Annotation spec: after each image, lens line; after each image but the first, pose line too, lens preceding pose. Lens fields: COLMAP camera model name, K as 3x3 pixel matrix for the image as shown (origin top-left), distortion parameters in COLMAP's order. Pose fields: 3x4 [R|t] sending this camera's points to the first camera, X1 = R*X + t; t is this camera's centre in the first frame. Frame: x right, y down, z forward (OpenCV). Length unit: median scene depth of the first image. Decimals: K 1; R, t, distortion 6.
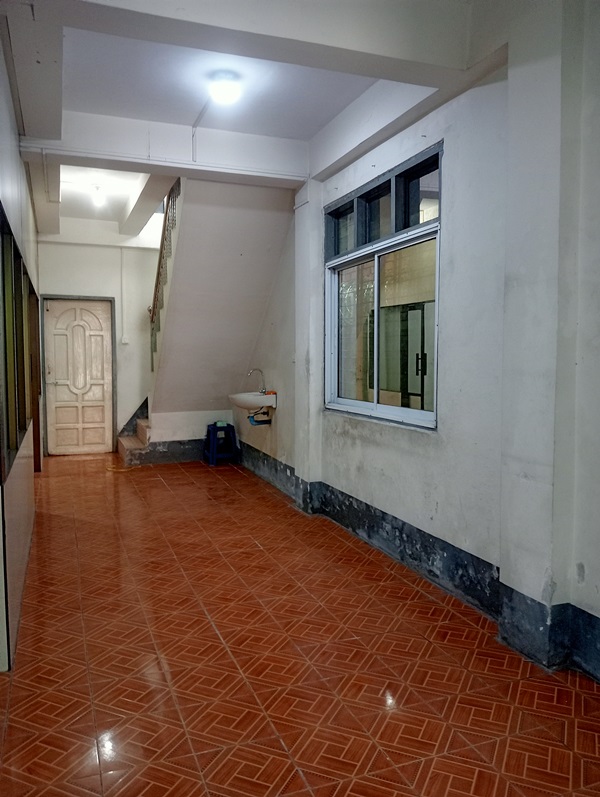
lens RADIAL K [[632.5, 0, 307.8], [0, 632.5, 399.0], [0, 0, 1]] dist [0.000496, -0.003570]
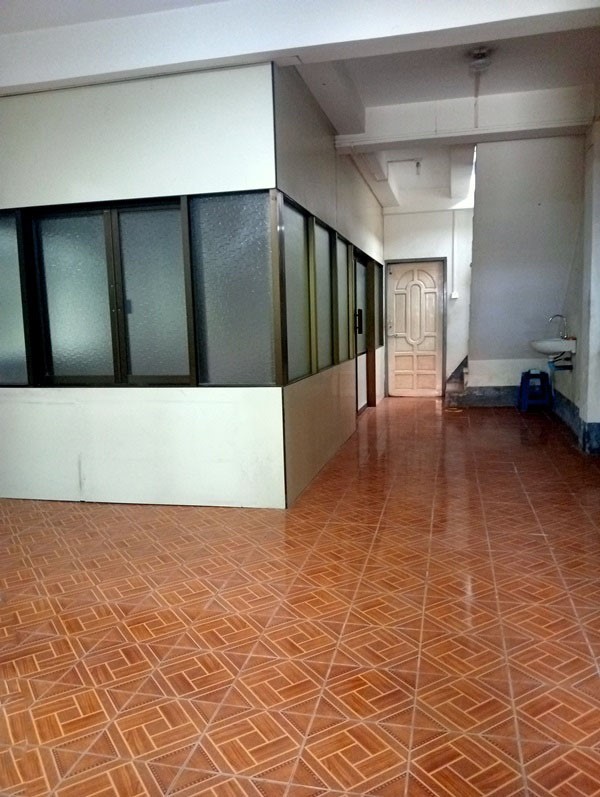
lens RADIAL K [[632.5, 0, 300.4], [0, 632.5, 399.0], [0, 0, 1]] dist [0.000496, -0.003570]
pose [[0.820932, 0.044218, -0.569312, 0.138912], [-0.011210, 0.998053, 0.061354, 0.024542], [0.570916, -0.043986, 0.819829, -0.072973]]
